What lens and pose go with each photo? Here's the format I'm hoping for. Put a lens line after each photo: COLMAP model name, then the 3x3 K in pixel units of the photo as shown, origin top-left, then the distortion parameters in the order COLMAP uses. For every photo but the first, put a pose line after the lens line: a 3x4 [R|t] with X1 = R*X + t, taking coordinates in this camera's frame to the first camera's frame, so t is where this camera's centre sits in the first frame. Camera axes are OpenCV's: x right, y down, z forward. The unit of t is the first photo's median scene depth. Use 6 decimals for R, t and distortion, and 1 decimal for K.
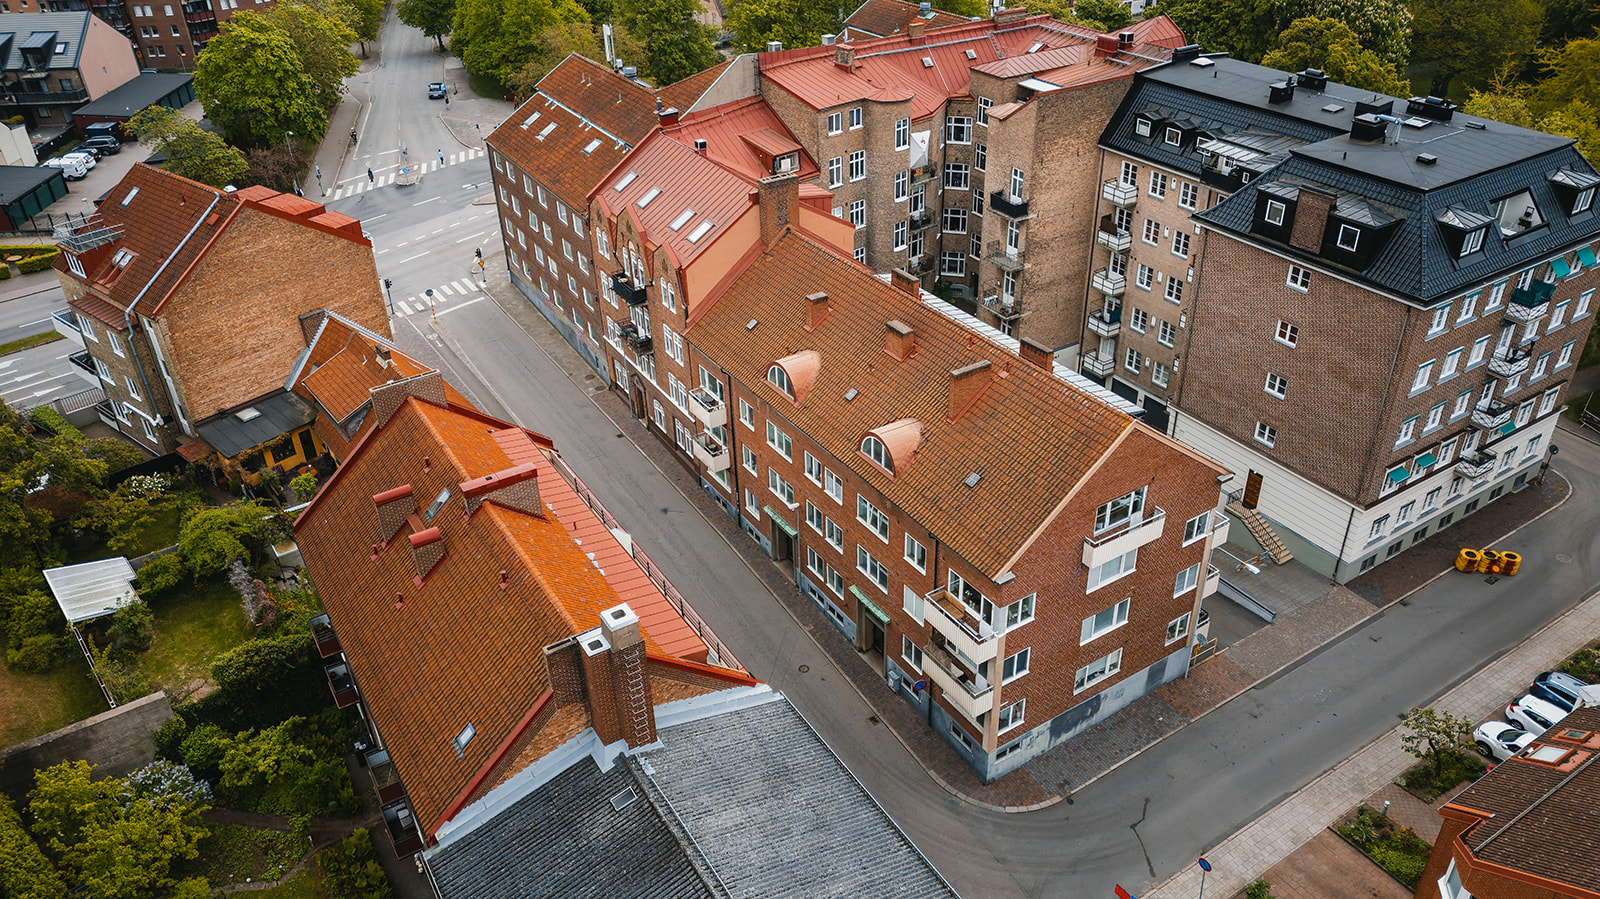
lens RADIAL K [[1127.6, 0, 801.7], [0, 1127.6, 449.3], [0, 0, 1]] dist [-0.001535, -0.000836]
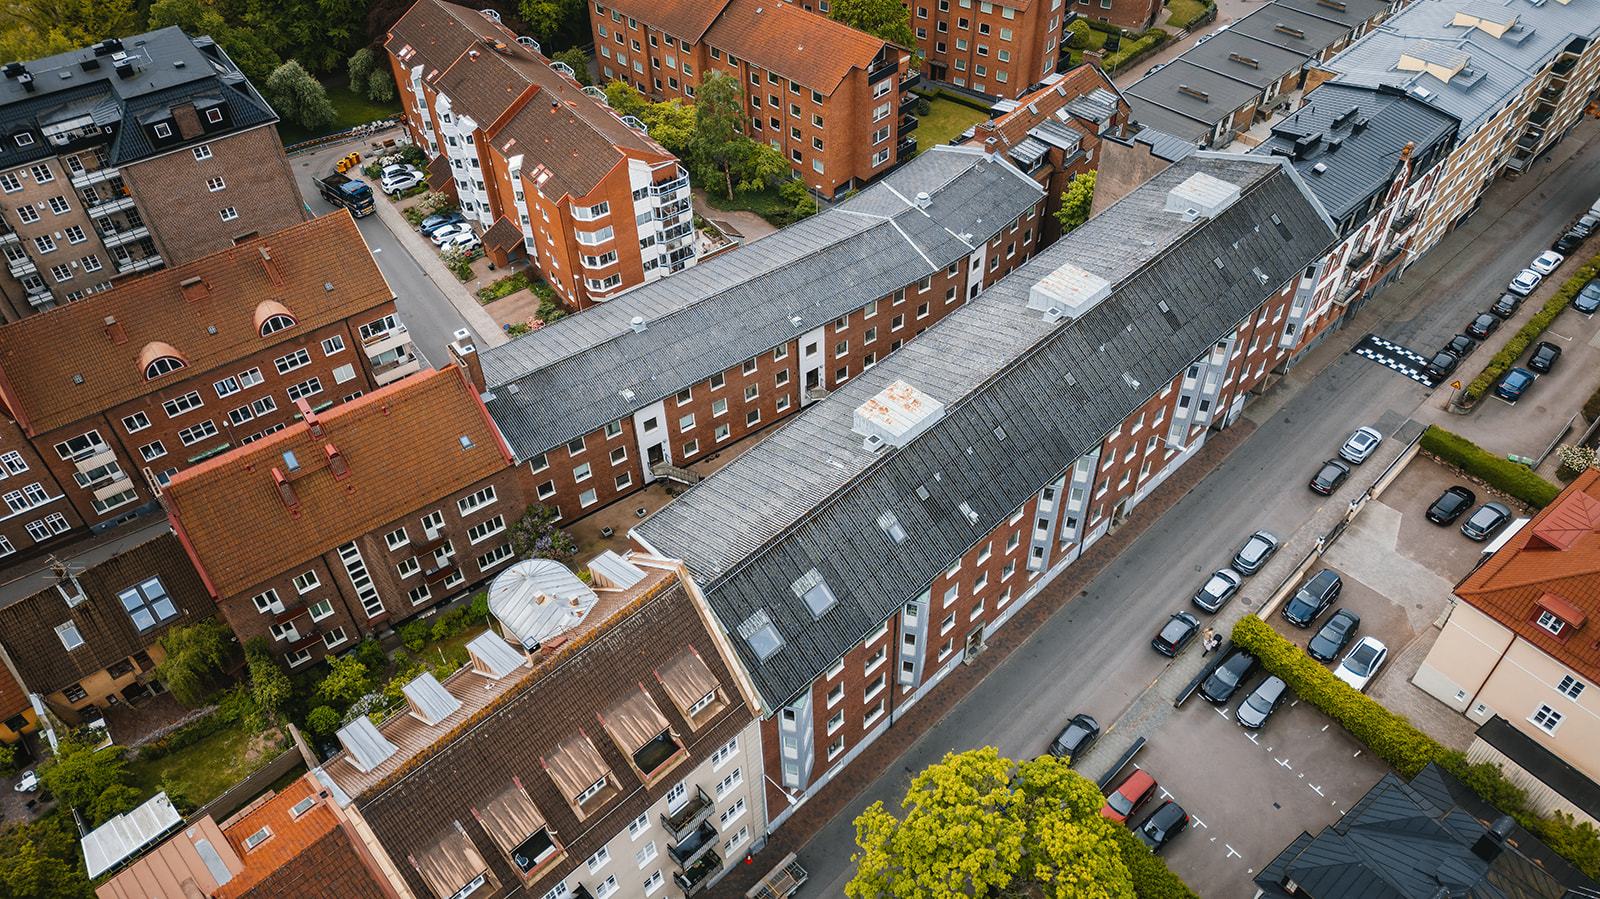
lens RADIAL K [[1127.6, 0, 802.7], [0, 1127.6, 447.8], [0, 0, 1]] dist [-0.001535, -0.000836]
pose [[-0.074195, -0.667068, 0.741293, -1.143886], [0.545103, 0.595336, 0.590285, -0.379162], [-0.835079, 0.447878, 0.319450, -0.109368]]
